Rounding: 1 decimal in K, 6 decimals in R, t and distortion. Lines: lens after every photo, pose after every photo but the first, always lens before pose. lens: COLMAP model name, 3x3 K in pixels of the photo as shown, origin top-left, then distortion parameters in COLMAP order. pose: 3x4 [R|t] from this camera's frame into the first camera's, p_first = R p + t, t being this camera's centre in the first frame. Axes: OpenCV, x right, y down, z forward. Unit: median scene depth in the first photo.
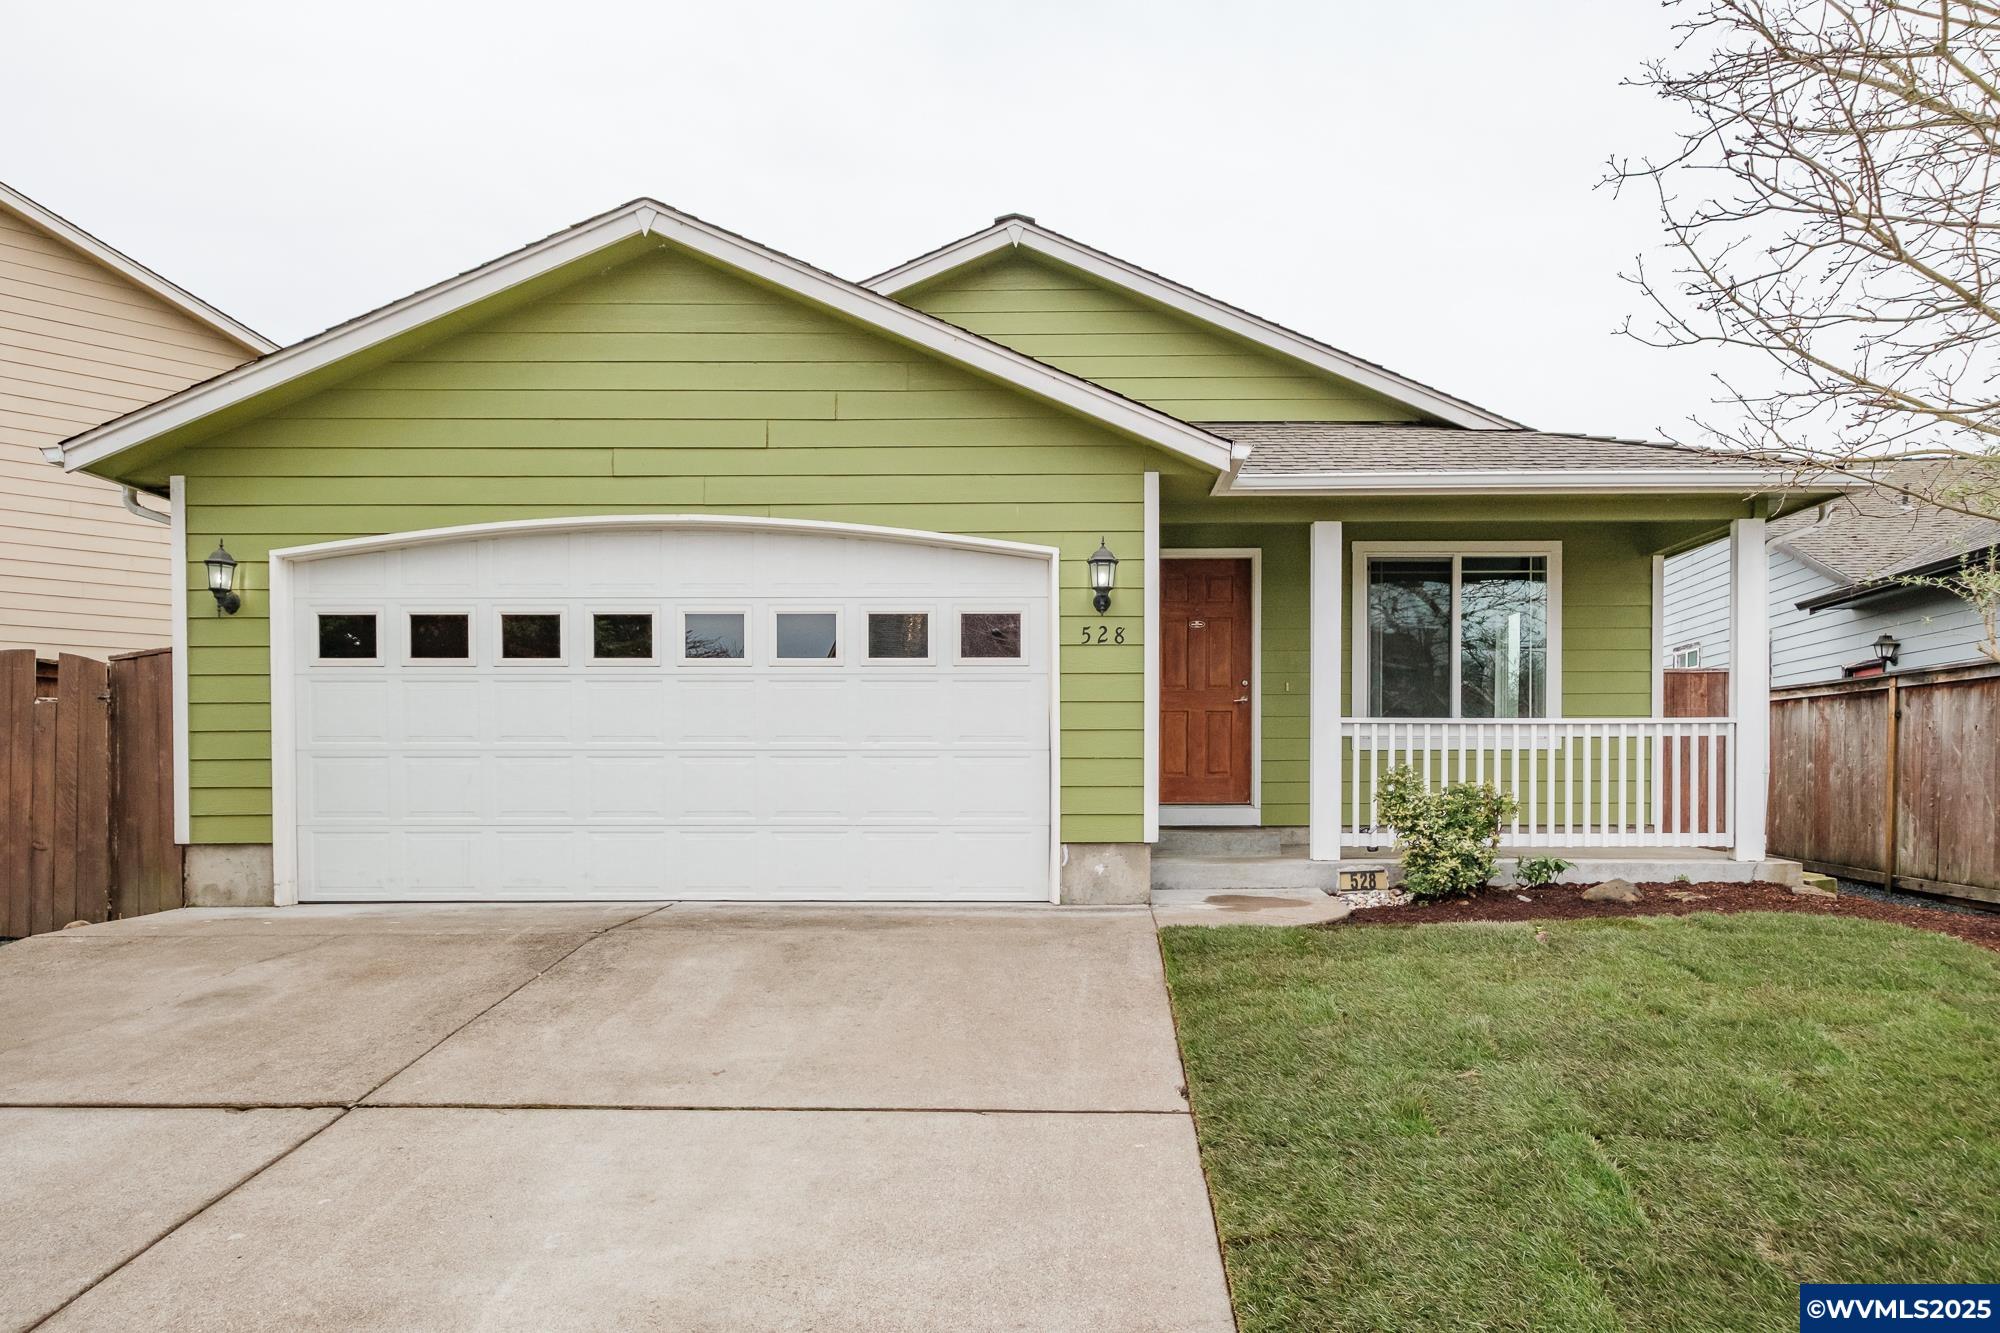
lens RADIAL K [[1301.6, 0, 1012.5], [0, 1301.6, 790.0], [0, 0, 1]] dist [0.000945, 0.001140]
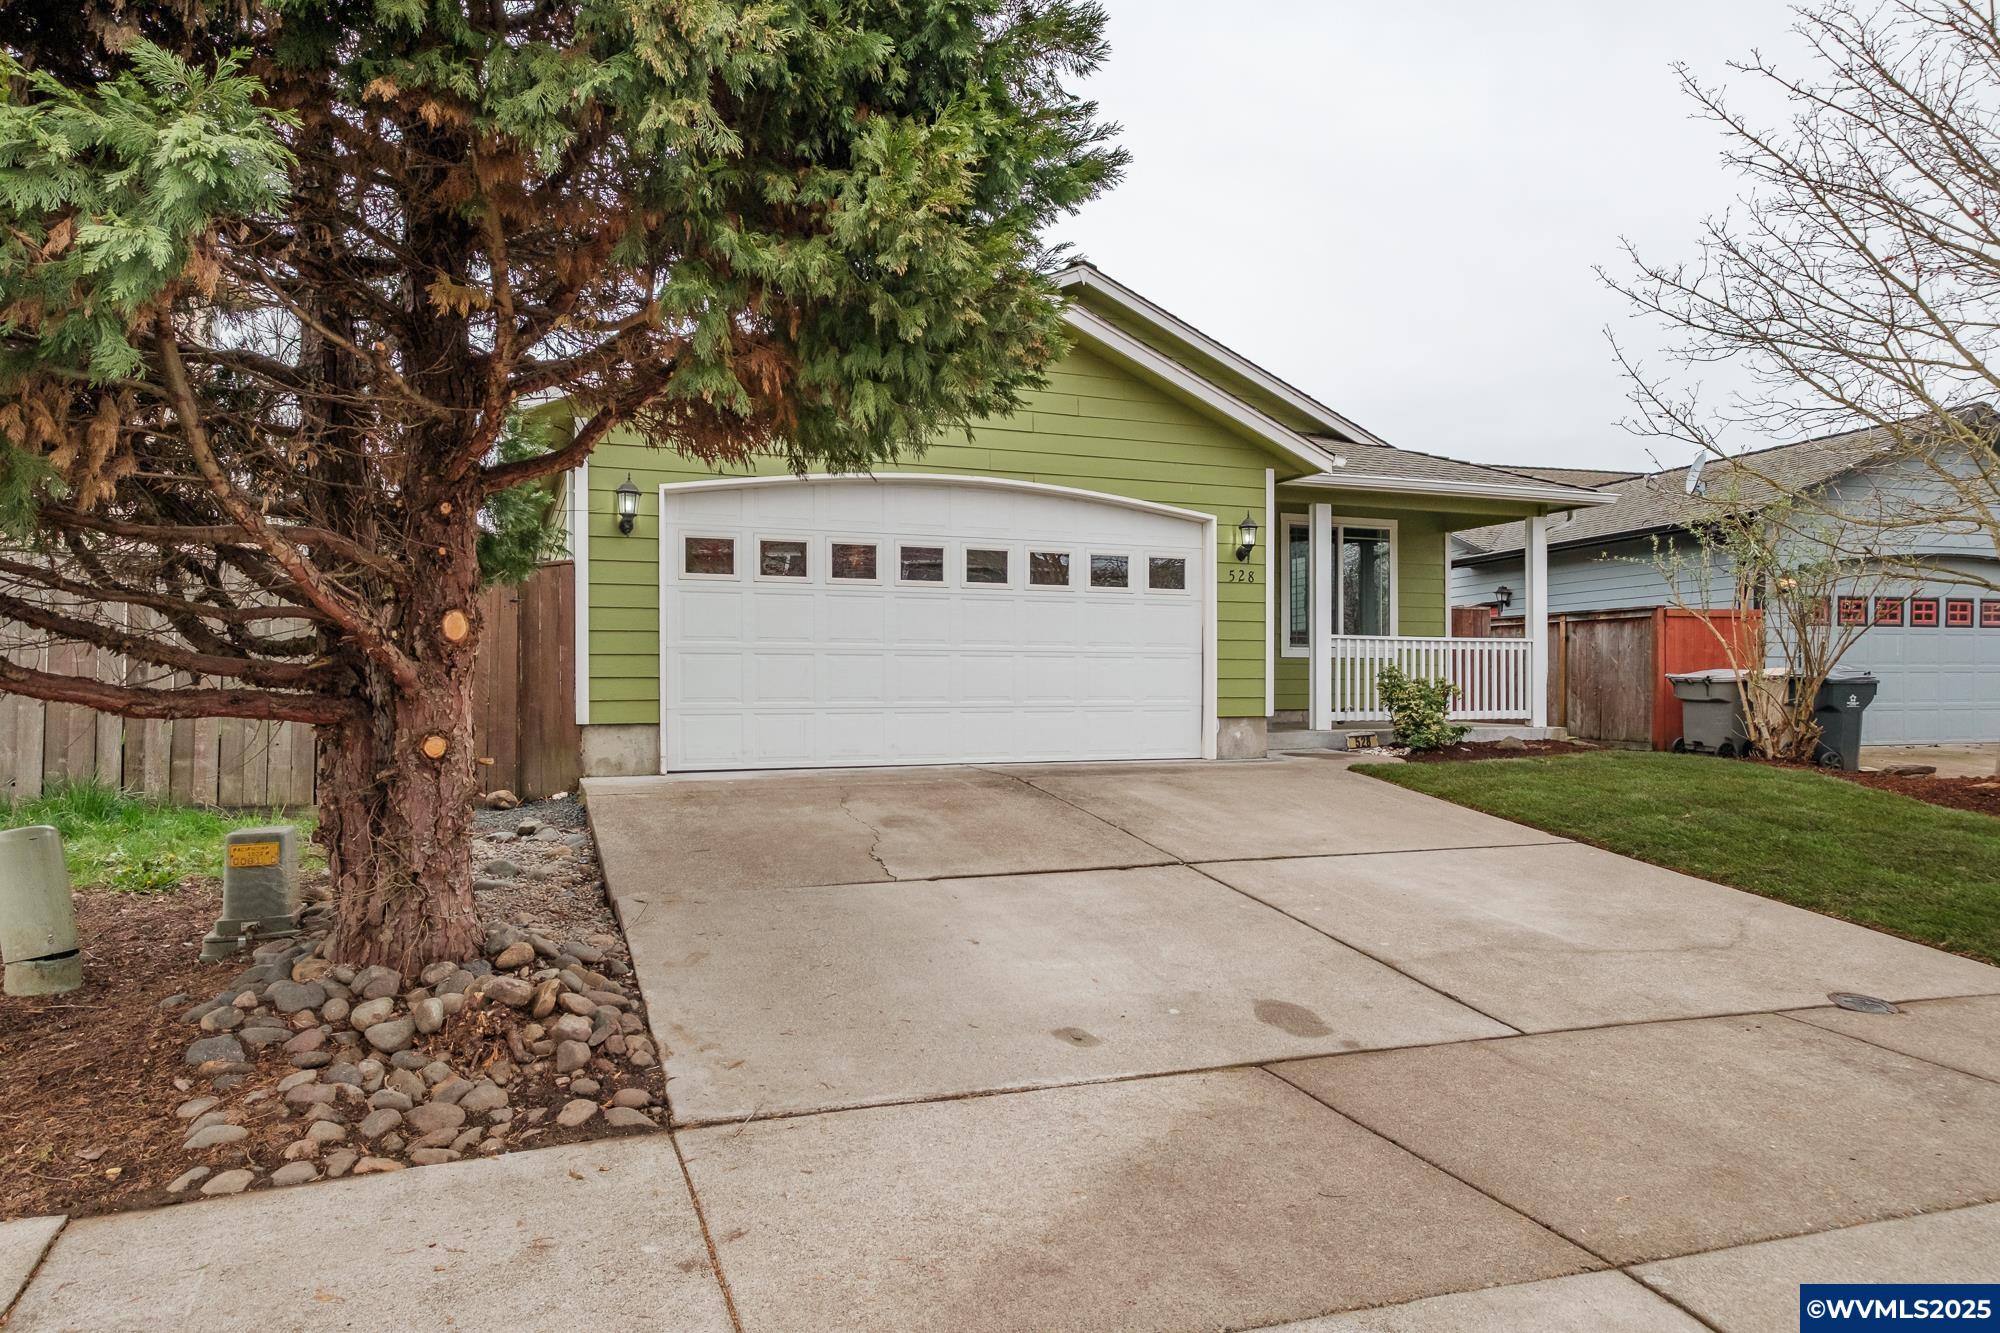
lens RADIAL K [[1207.8, 0, 1003.8], [0, 1207.8, 683.6], [0, 0, 1]] dist [-0.001300, 0.000533]
pose [[0.929871, 0.001443, 0.367882, -0.680029], [0.003770, 0.999902, -0.013451, 0.020087], [-0.367866, 0.013895, 0.929775, -0.172912]]
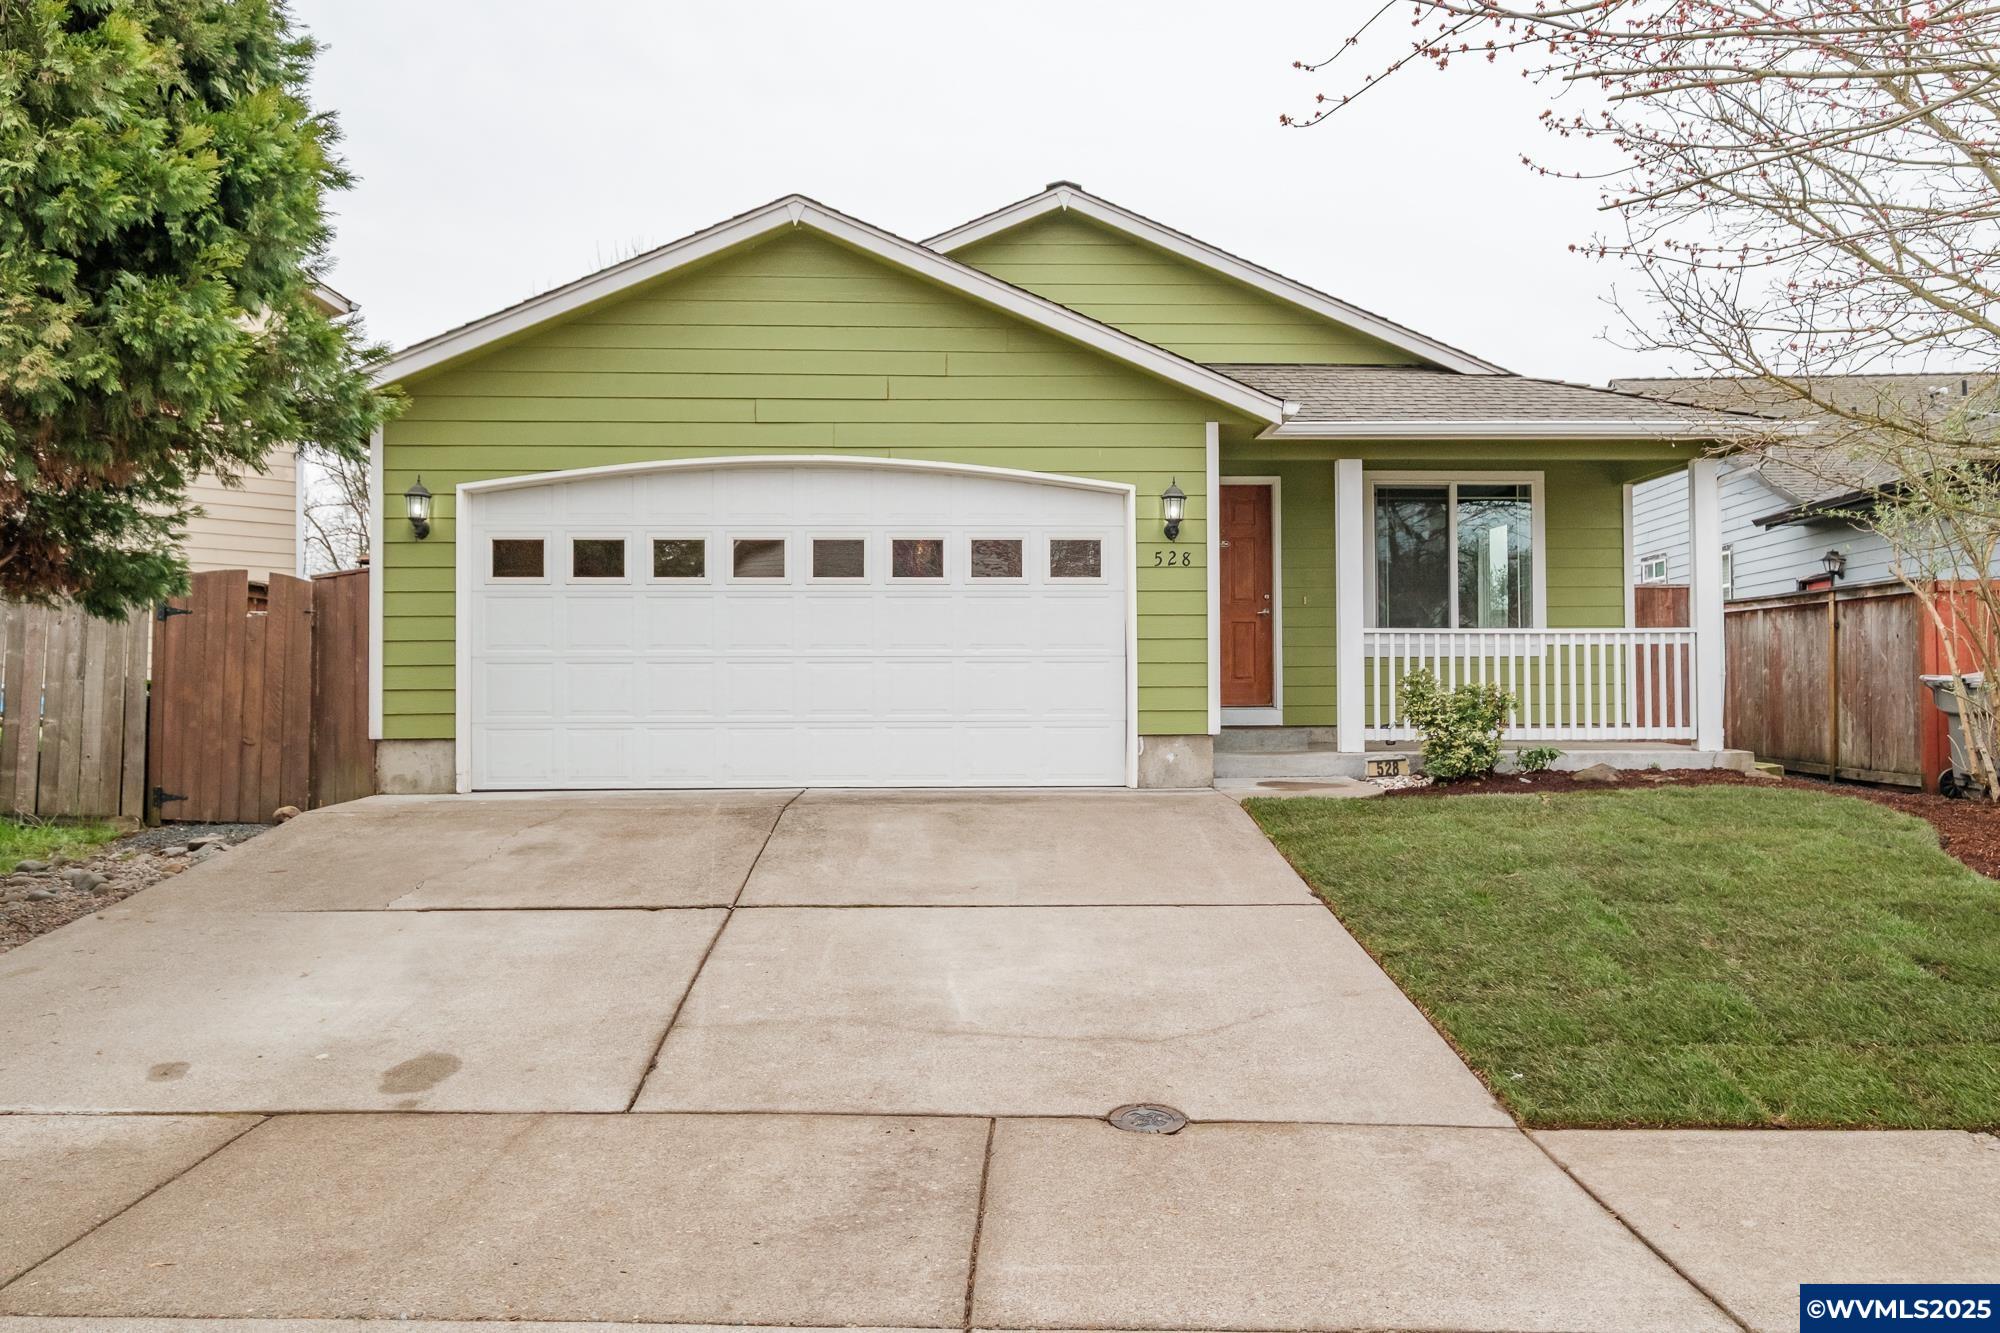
lens RADIAL K [[1489.2, 0, 982.5], [0, 1489.2, 655.4], [0, 0, 1]] dist [-0.001712, 0.005810]
pose [[0.998609, -0.001548, 0.052703, -0.172464], [0.003447, 0.999347, -0.035975, 0.016515], [-0.052613, 0.036106, 0.997962, -0.333429]]
